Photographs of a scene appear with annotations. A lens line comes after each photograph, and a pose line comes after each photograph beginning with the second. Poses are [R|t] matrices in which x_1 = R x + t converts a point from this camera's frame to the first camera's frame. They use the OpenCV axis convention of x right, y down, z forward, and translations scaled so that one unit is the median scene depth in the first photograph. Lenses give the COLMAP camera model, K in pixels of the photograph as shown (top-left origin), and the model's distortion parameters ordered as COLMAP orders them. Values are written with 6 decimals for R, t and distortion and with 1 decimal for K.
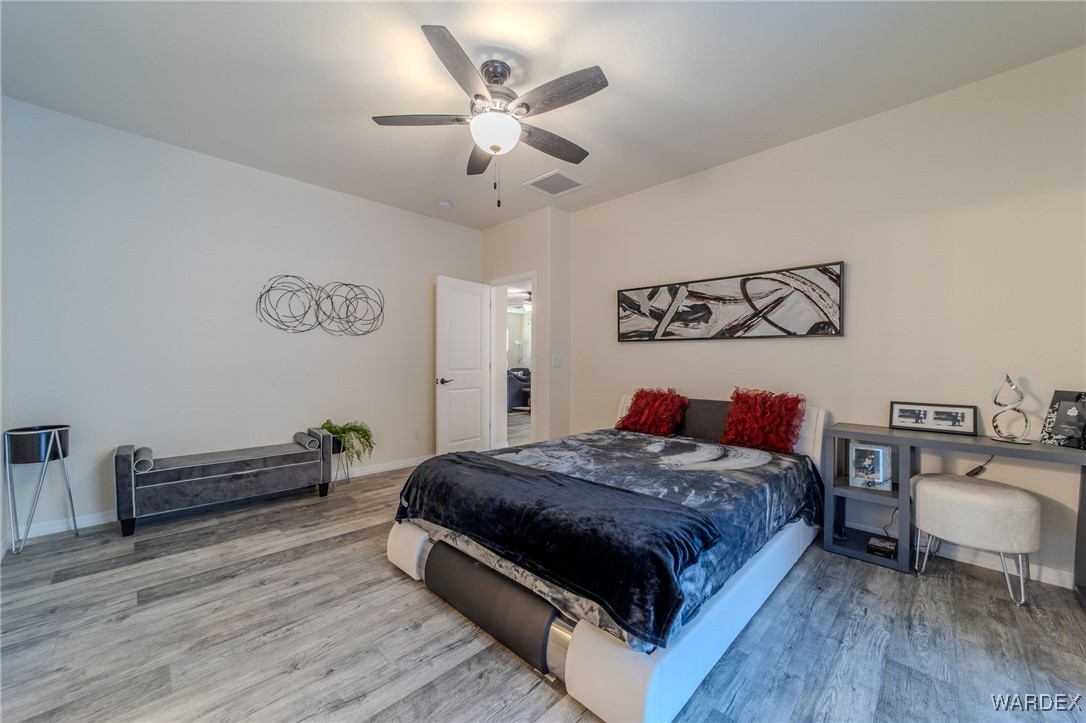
lens RADIAL K [[415.9, 0, 544.3], [0, 415.9, 363.7], [0, 0, 1]] dist [-0.018836, 0.009244]
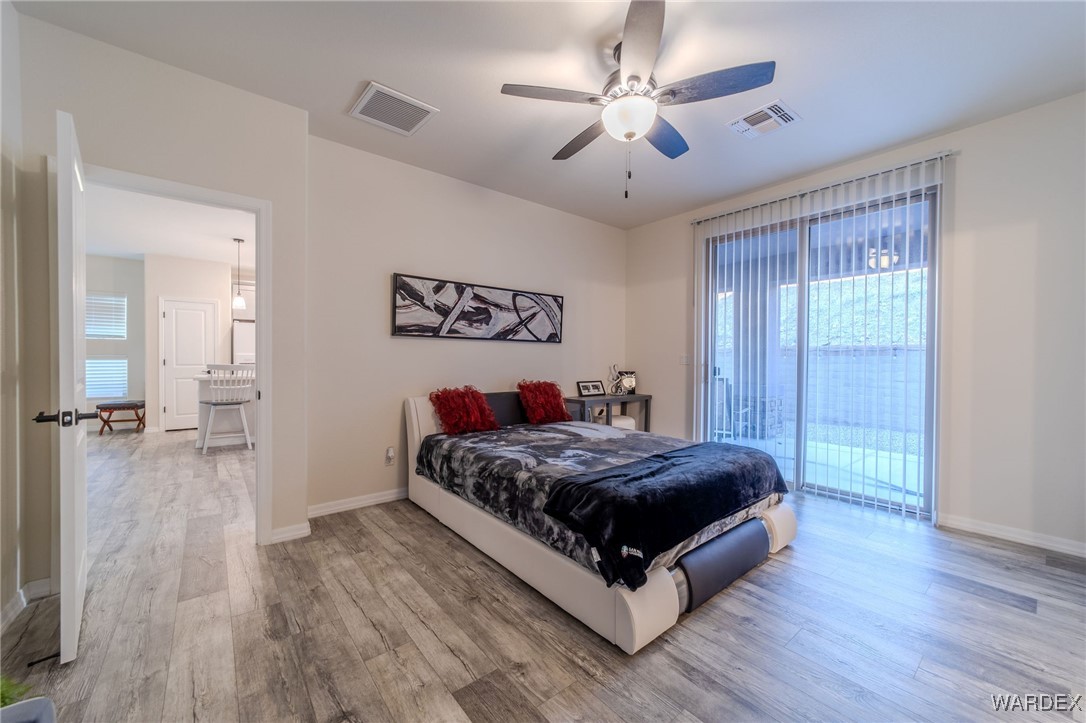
lens RADIAL K [[415.9, 0, 544.3], [0, 415.9, 363.7], [0, 0, 1]] dist [-0.018836, 0.009244]
pose [[0.107209, -0.017724, 0.994078, -0.776770], [0.000210, 0.999841, 0.017804, -0.014159], [-0.994236, -0.001700, 0.107196, 0.783859]]
